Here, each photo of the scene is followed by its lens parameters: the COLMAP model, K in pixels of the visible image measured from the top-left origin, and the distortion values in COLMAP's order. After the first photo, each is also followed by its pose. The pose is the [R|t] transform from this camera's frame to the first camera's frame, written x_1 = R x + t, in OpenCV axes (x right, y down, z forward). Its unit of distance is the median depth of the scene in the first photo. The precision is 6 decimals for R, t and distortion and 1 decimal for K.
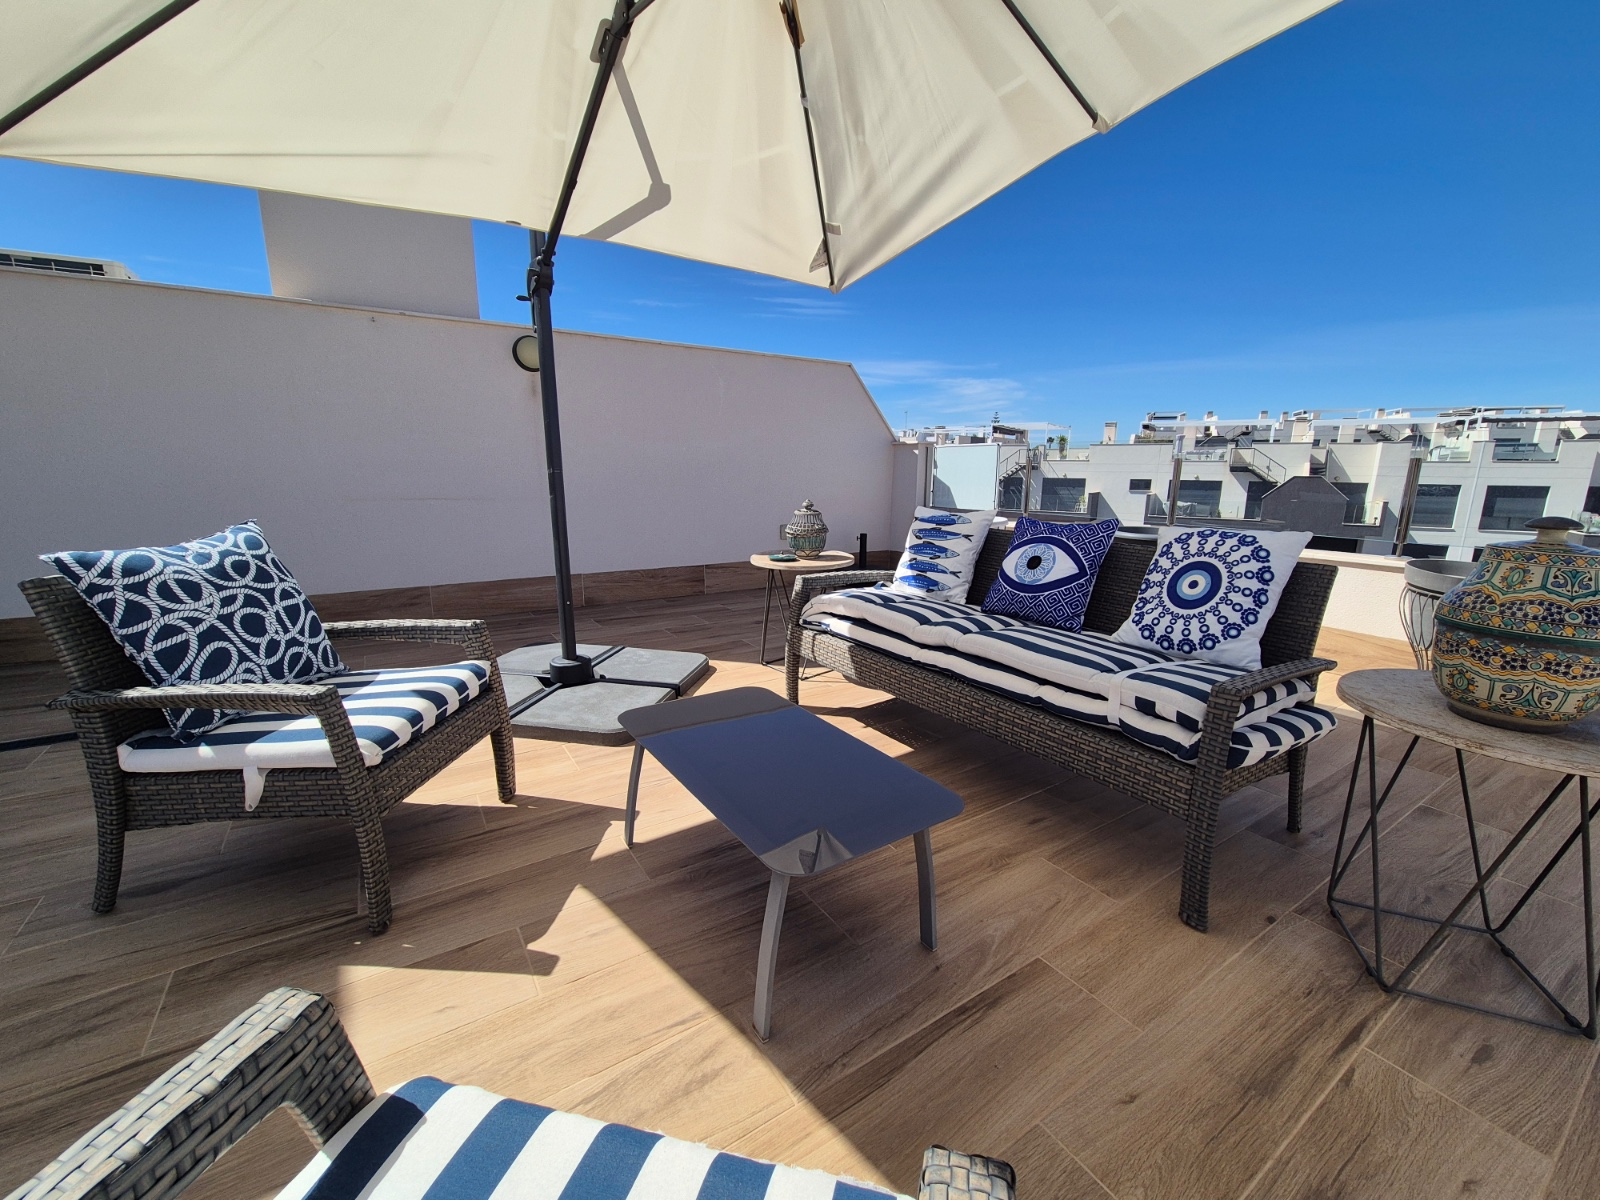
lens RADIAL K [[658.1, 0, 813.3], [0, 658.1, 602.3], [0, 0, 1]] dist [0.000838, 0.000234]
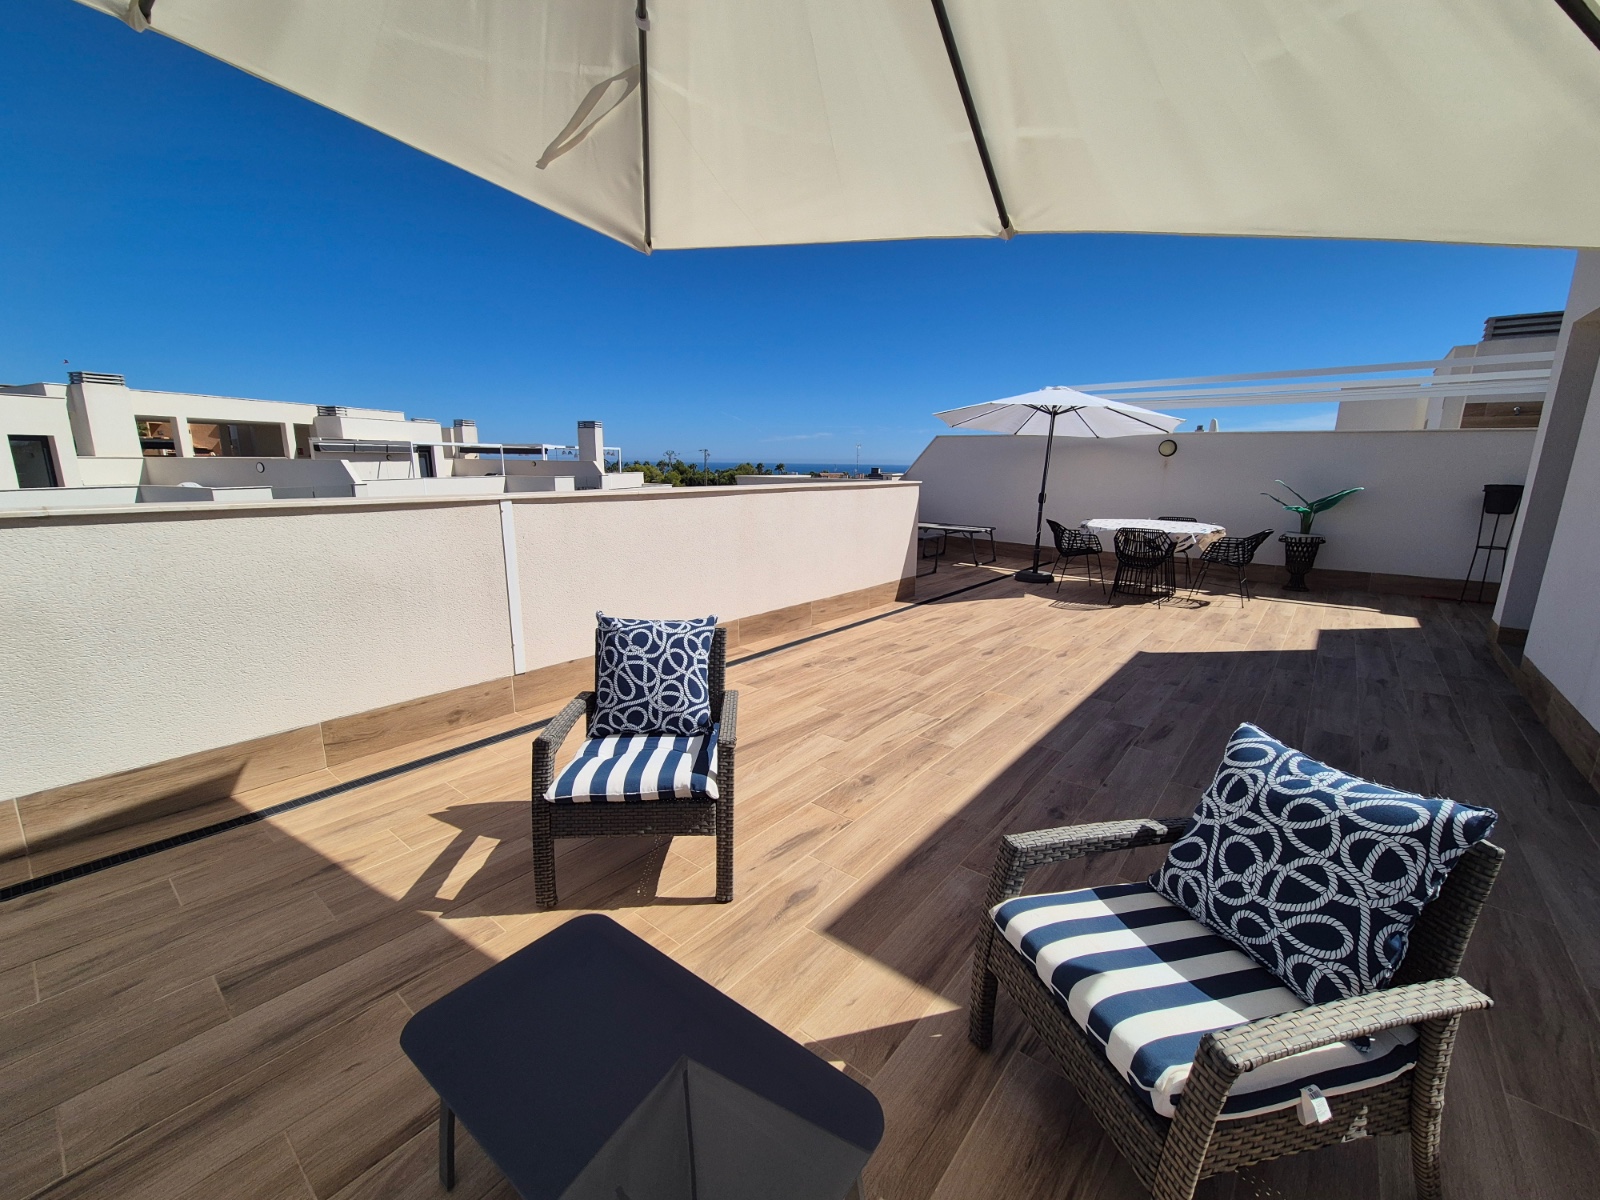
lens RADIAL K [[658.1, 0, 804.9], [0, 658.1, 603.0], [0, 0, 1]] dist [0.000838, 0.000234]
pose [[-0.956023, 0.042226, -0.290235, -0.037468], [-0.079996, 0.914519, 0.396556, -0.341376], [0.282171, 0.402334, -0.870923, 0.871085]]
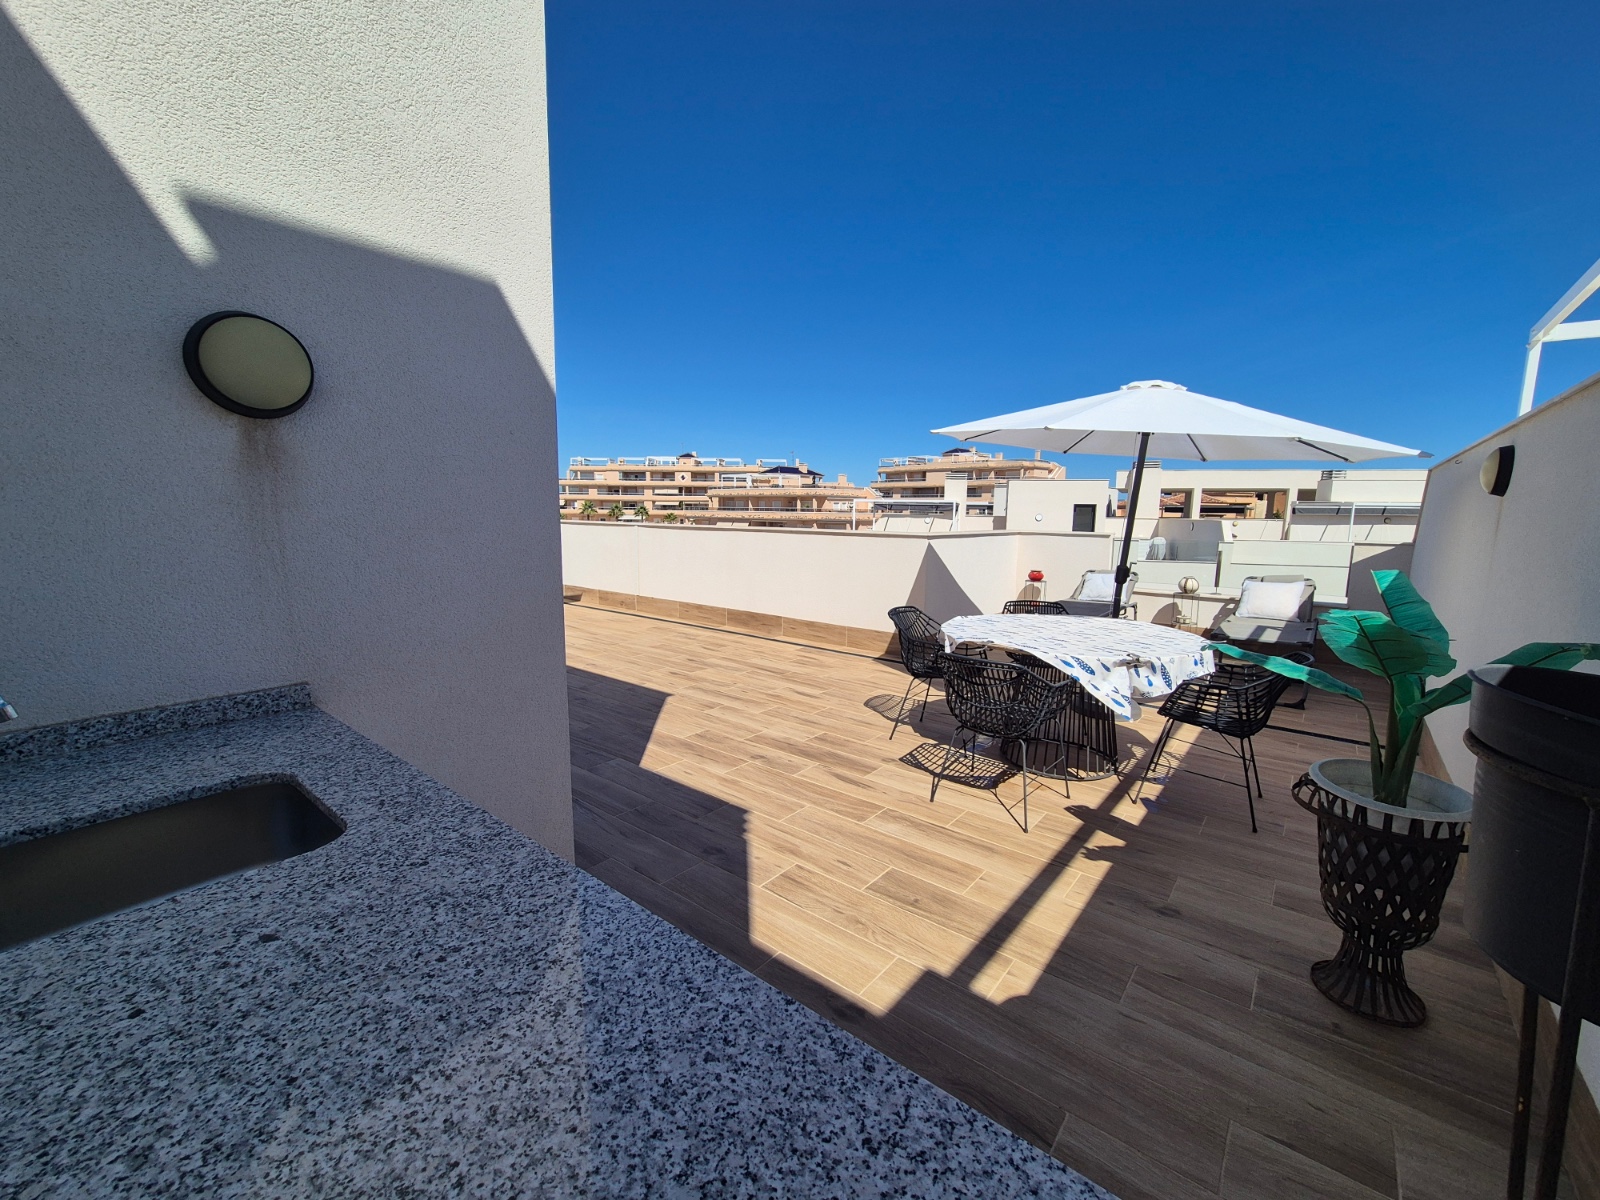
lens RADIAL K [[658.1, 0, 805.7], [0, 658.1, 598.1], [0, 0, 1]] dist [0.000838, 0.000234]
pose [[-0.302390, -0.140263, 0.942808, -3.371526], [0.179283, 0.963091, 0.200783, -0.114236], [-0.936172, 0.229744, -0.266082, -0.370478]]
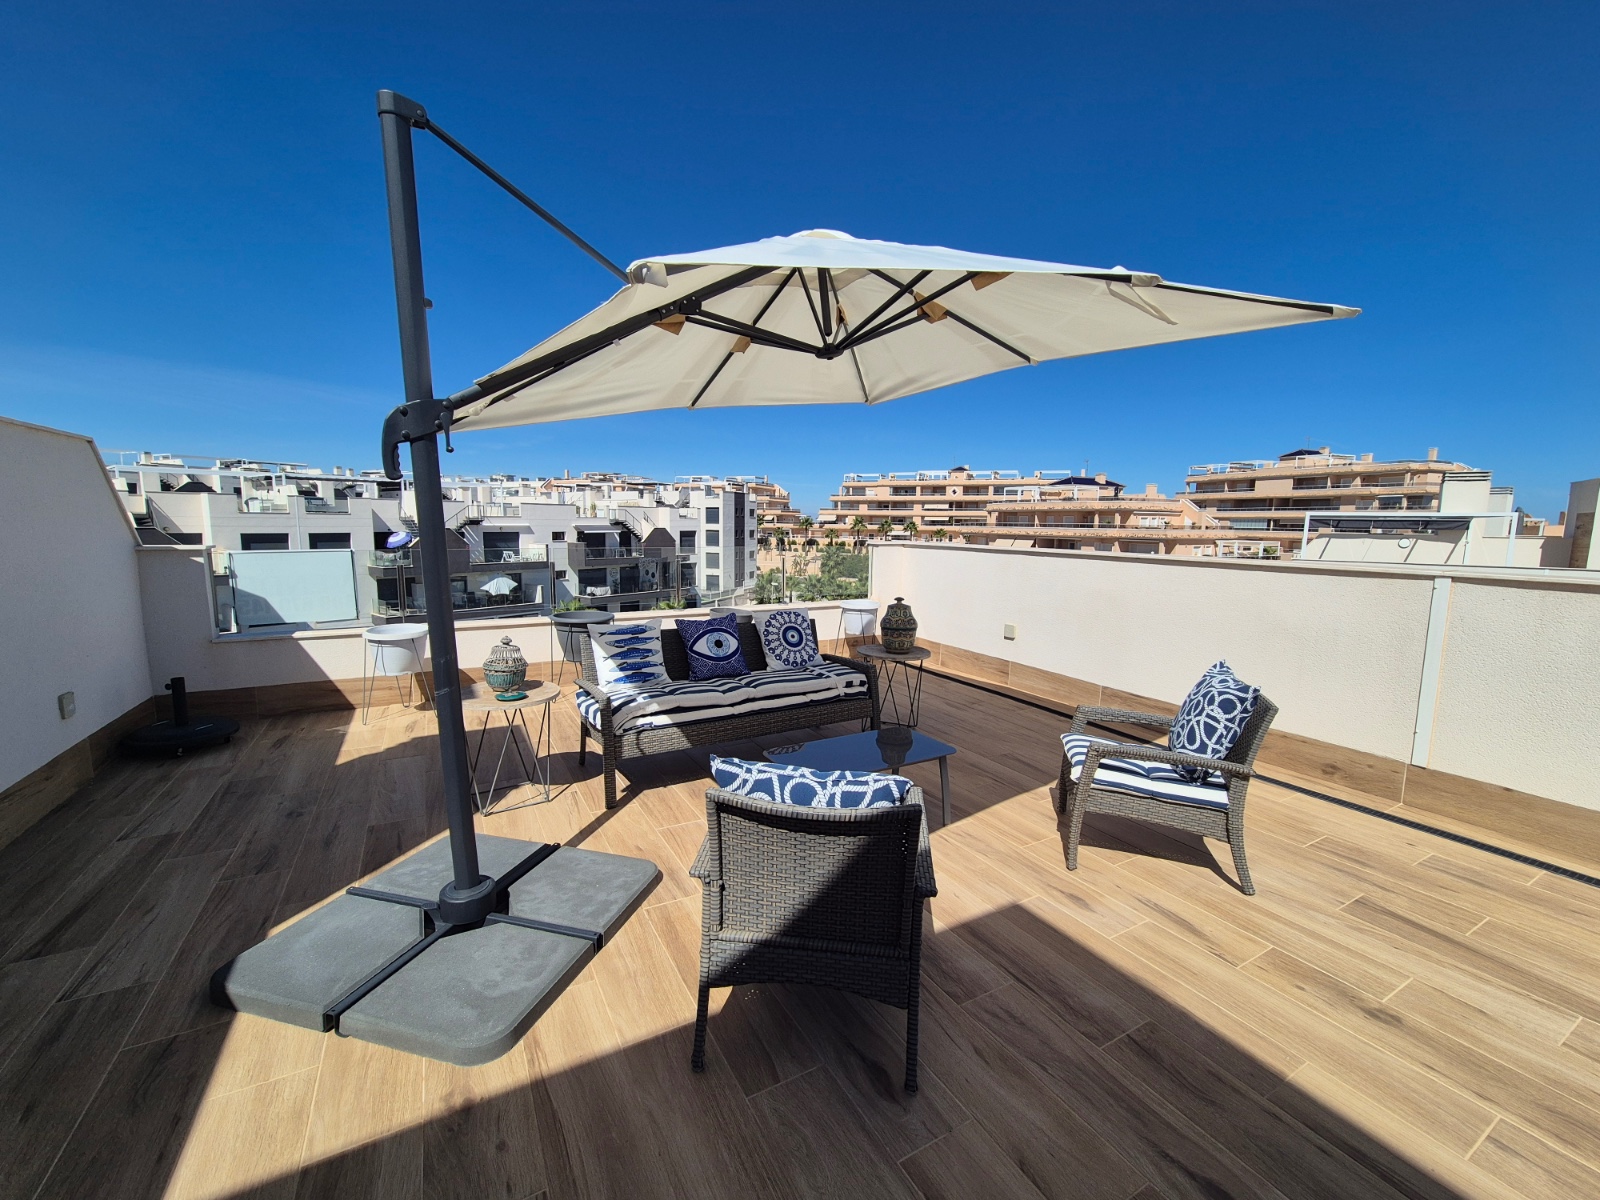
lens RADIAL K [[658.1, 0, 807.6], [0, 658.1, 599.9], [0, 0, 1]] dist [0.000838, 0.000234]
pose [[0.070256, -0.126362, 0.989493, -1.161944], [0.190899, 0.975314, 0.110997, -0.276550], [-0.979092, 0.181095, 0.092644, 0.512708]]
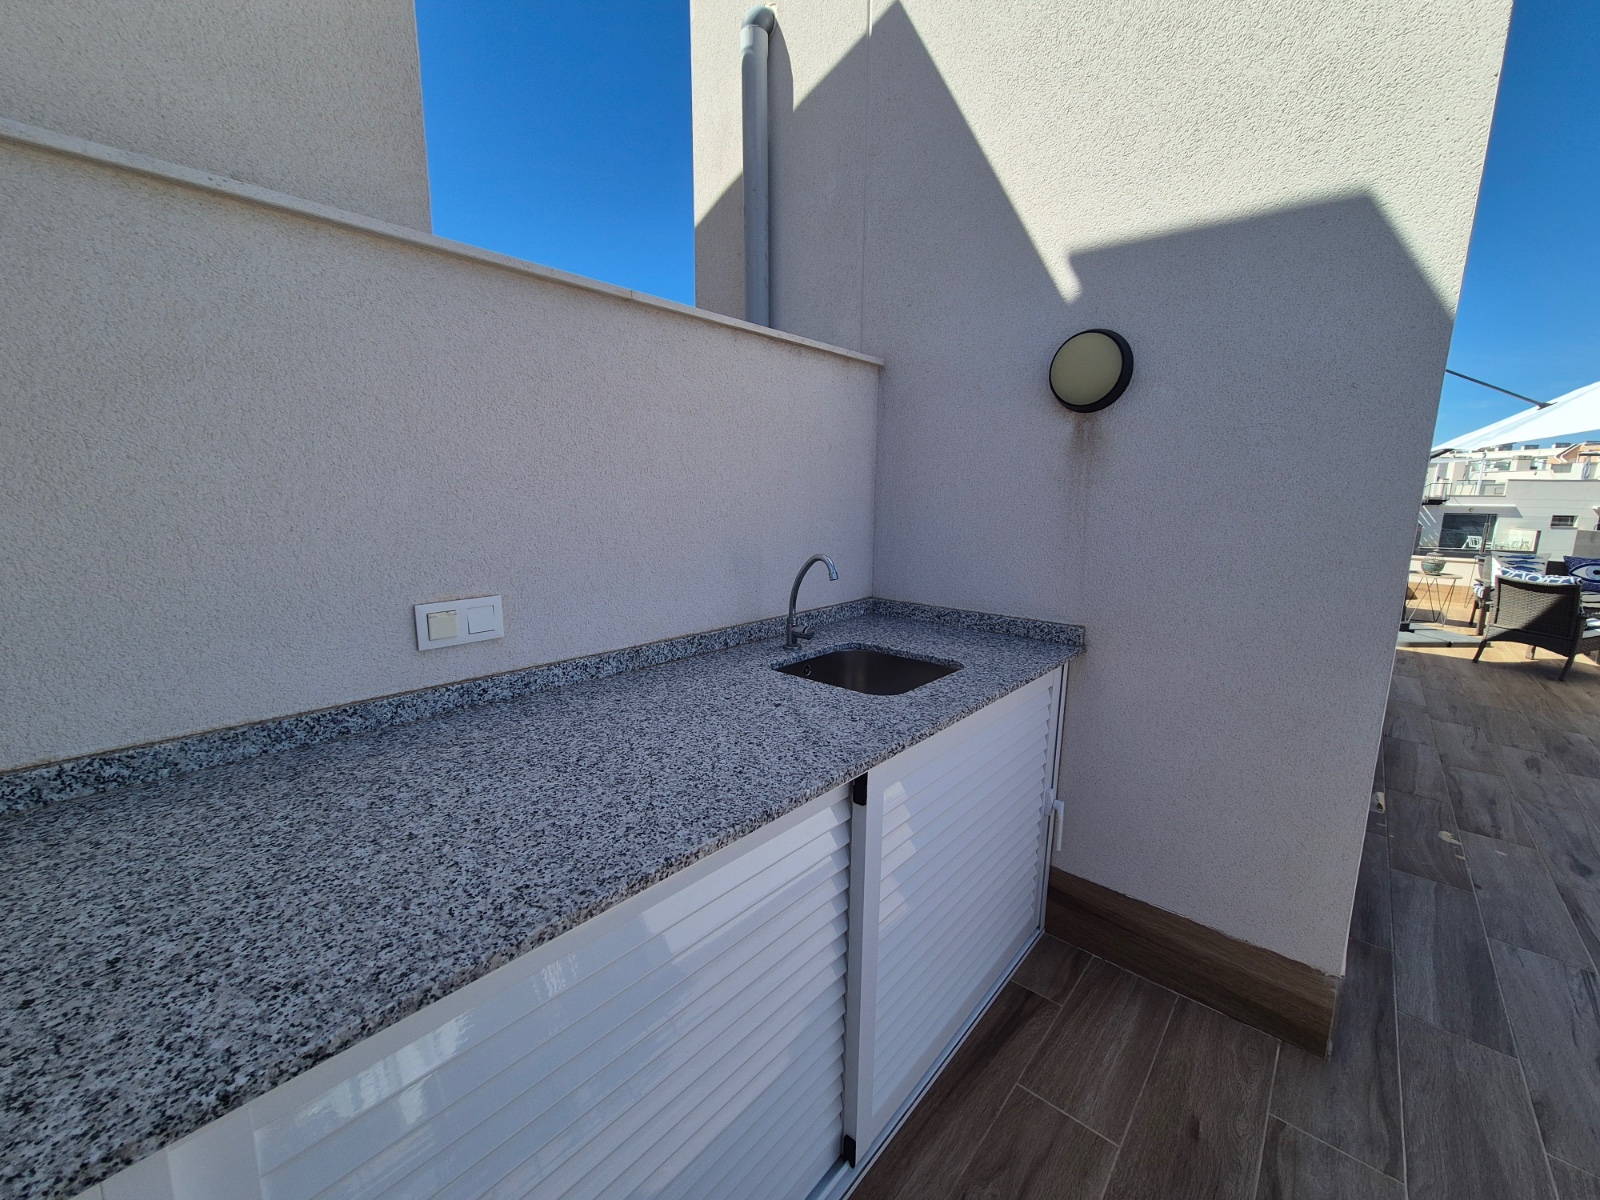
lens RADIAL K [[658.1, 0, 809.6], [0, 658.1, 601.2], [0, 0, 1]] dist [0.000838, 0.000234]
pose [[0.961040, -0.041590, 0.273263, -3.188158], [0.049684, 0.998506, -0.022761, -0.035092], [-0.271908, 0.035451, 0.961670, -0.684593]]
